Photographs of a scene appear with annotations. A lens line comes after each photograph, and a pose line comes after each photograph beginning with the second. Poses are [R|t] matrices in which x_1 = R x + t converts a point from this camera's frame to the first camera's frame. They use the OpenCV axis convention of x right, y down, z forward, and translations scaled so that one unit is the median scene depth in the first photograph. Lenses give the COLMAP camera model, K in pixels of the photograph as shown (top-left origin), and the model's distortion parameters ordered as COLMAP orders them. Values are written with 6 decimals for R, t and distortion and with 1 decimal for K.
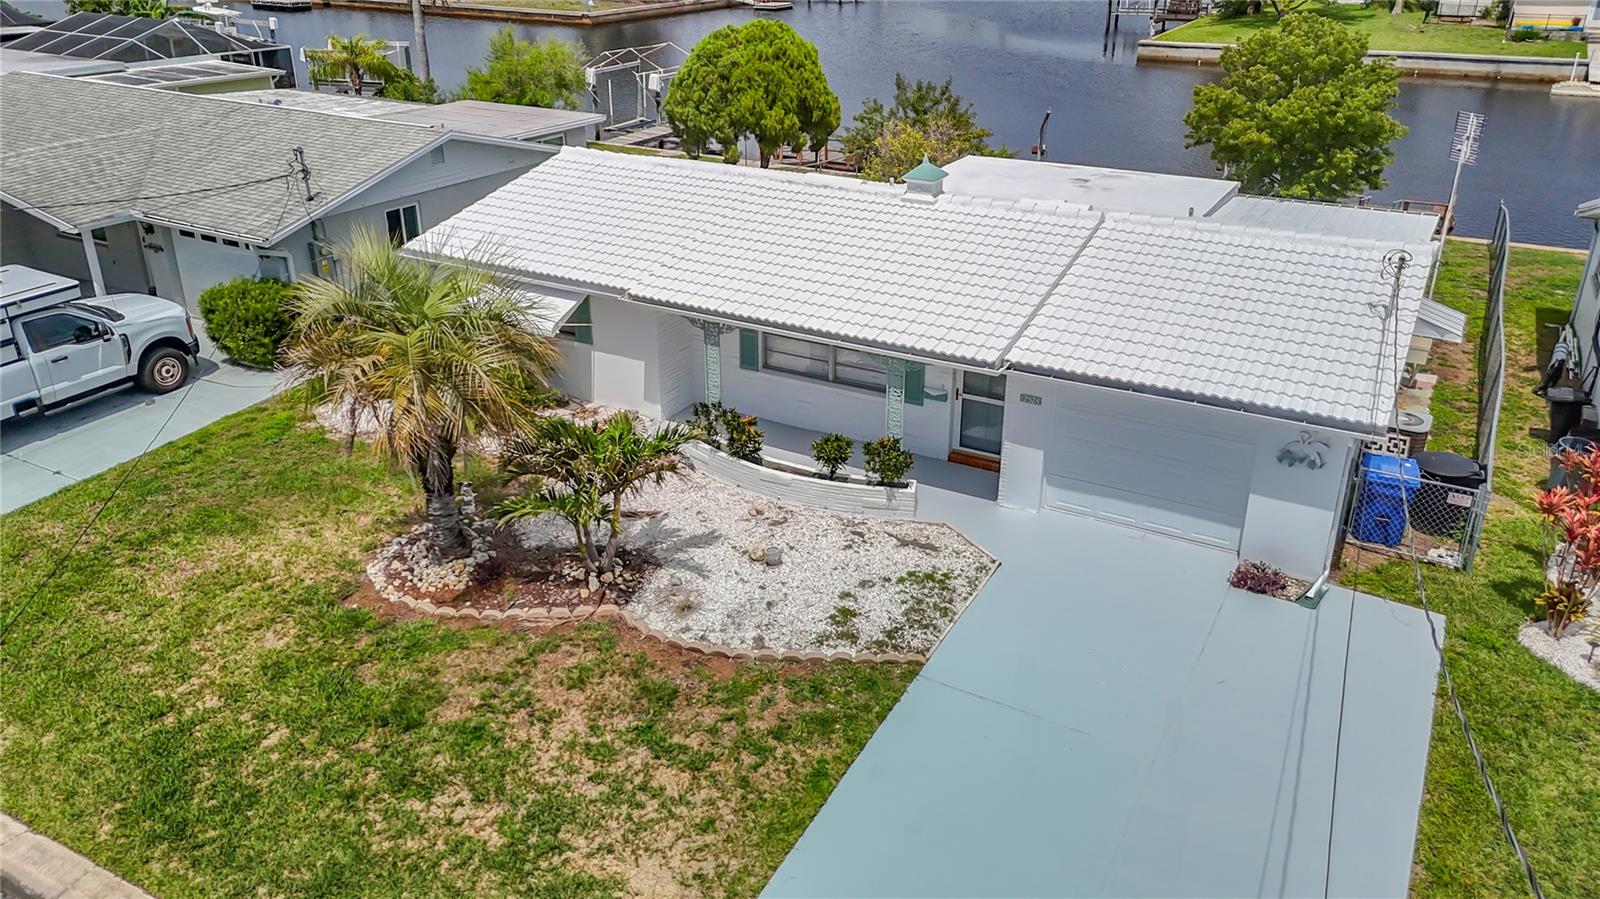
lens RADIAL K [[1185.8, 0, 800.9], [0, 1185.8, 421.4], [0, 0, 1]] dist [0.107374, -0.092937]
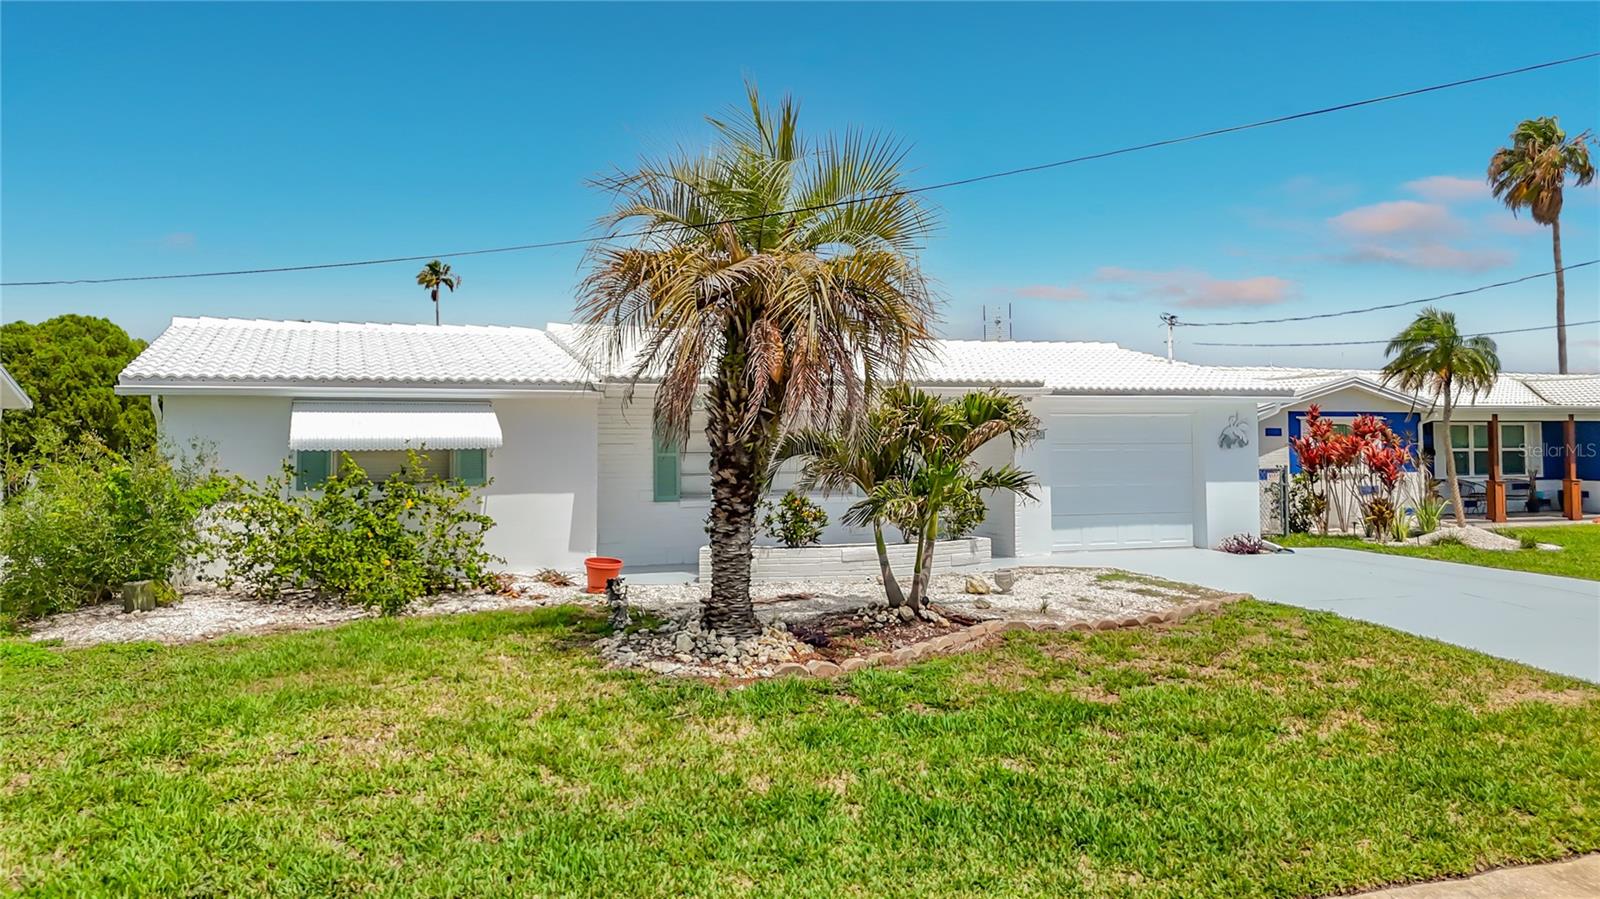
lens RADIAL K [[1200.6, 0, 801.7], [0, 1200.6, 405.2], [0, 0, 1]] dist [0.095492, -0.083226]
pose [[0.639094, 0.013194, 0.769016, -0.793472], [0.314937, 0.907699, -0.277303, 0.196458], [-0.701693, 0.419414, 0.575950, 0.563016]]
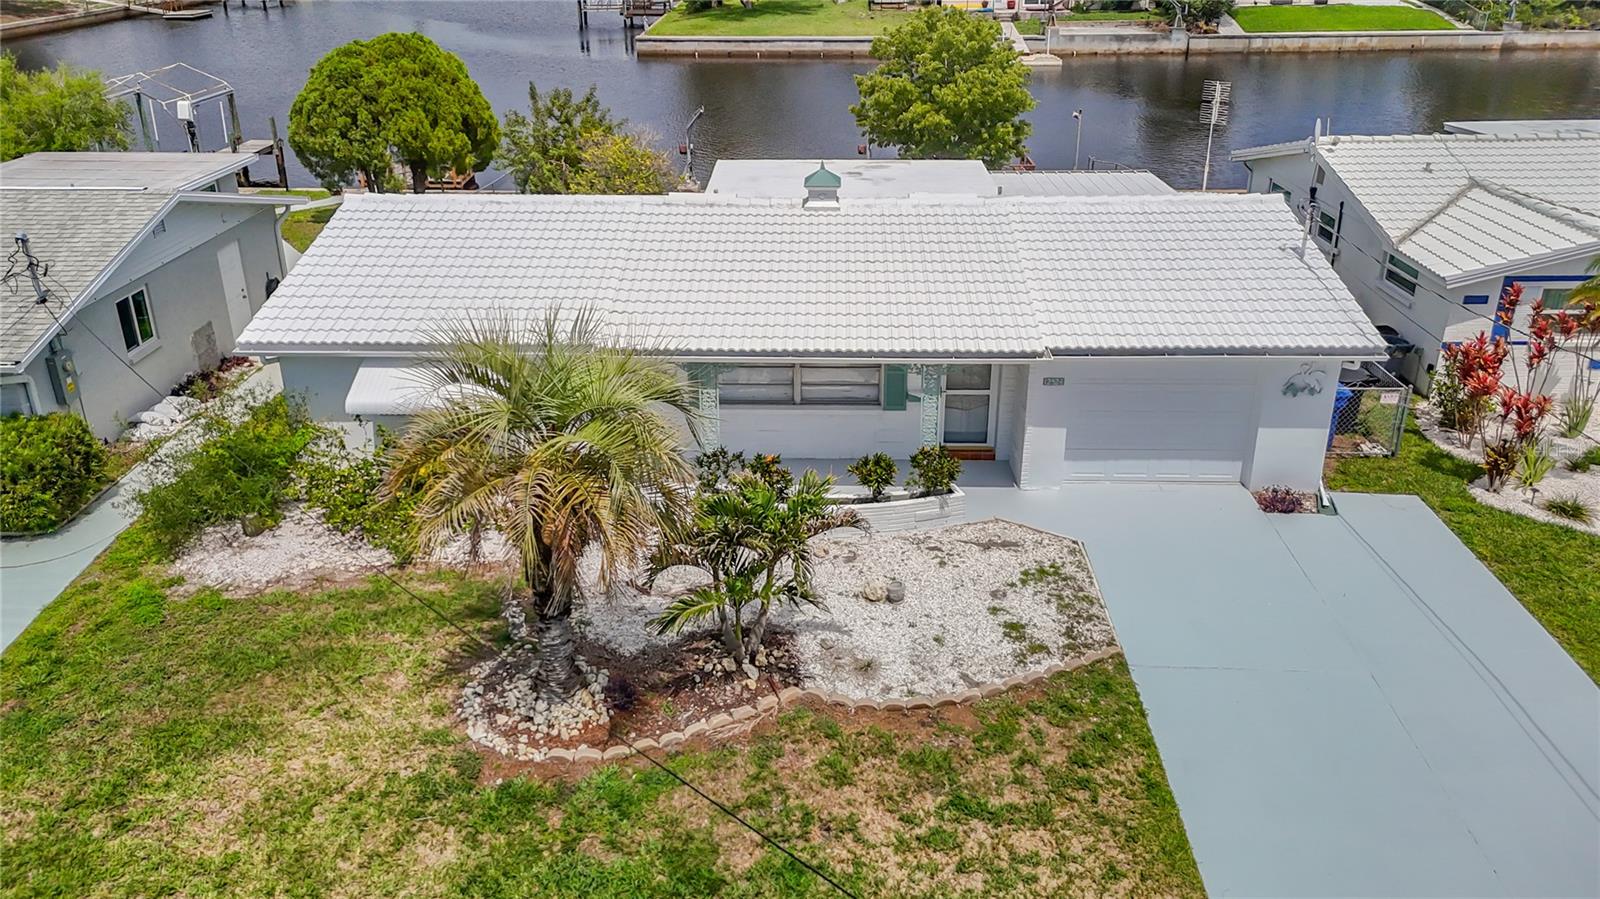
lens RADIAL K [[1200.6, 0, 801.7], [0, 1200.6, 405.2], [0, 0, 1]] dist [0.095492, -0.083226]
pose [[0.883618, -0.187443, 0.429051, -0.482596], [0.192897, 0.980723, 0.031193, -0.077954], [-0.426627, 0.055200, 0.902741, 0.160617]]
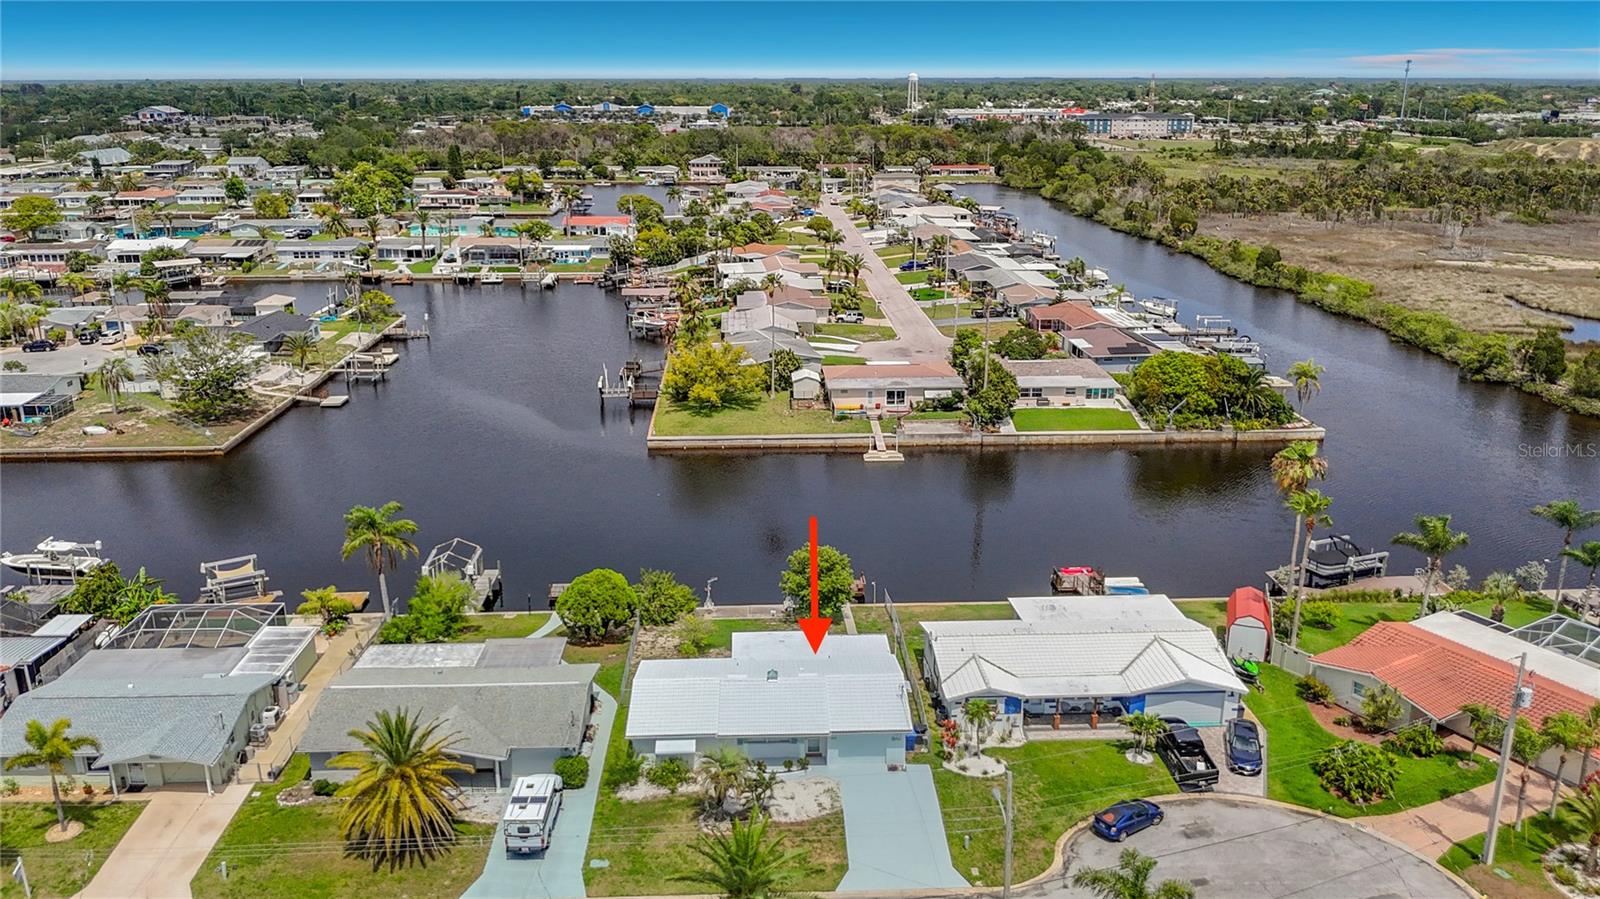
lens RADIAL K [[1215.5, 0, 800.0], [0, 1215.5, 449.5], [0, 0, 1]] dist [0.057498, -0.106768]
pose [[0.856037, -0.154330, 0.493339, -1.895467], [0.212443, 0.975102, -0.063590, -0.778533], [-0.471242, 0.159242, 0.867510, -2.835839]]
